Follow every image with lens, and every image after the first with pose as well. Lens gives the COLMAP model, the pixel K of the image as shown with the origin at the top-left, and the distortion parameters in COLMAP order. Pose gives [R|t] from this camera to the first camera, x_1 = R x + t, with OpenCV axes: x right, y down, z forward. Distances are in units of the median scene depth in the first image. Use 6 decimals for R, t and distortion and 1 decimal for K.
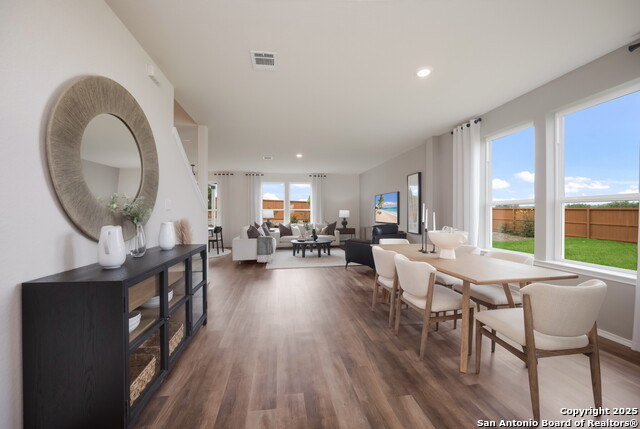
lens RADIAL K [[243.0, 0, 315.6], [0, 243.0, 215.3], [0, 0, 1]] dist [-0.019483, -0.000779]
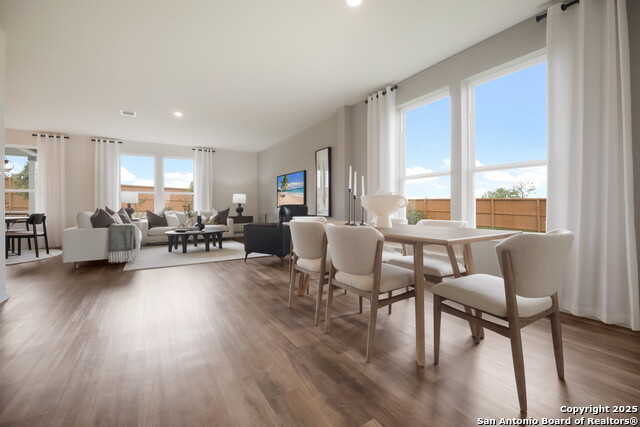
lens RADIAL K [[277.5, 0, 317.5], [0, 277.5, 205.7], [0, 0, 1]] dist [-0.019398, 0.000584]
pose [[0.920121, 0.000777, 0.391634, -0.012808], [-0.000238, 0.999999, -0.001425, 0.058626], [-0.391635, 0.001218, 0.920120, 0.128159]]
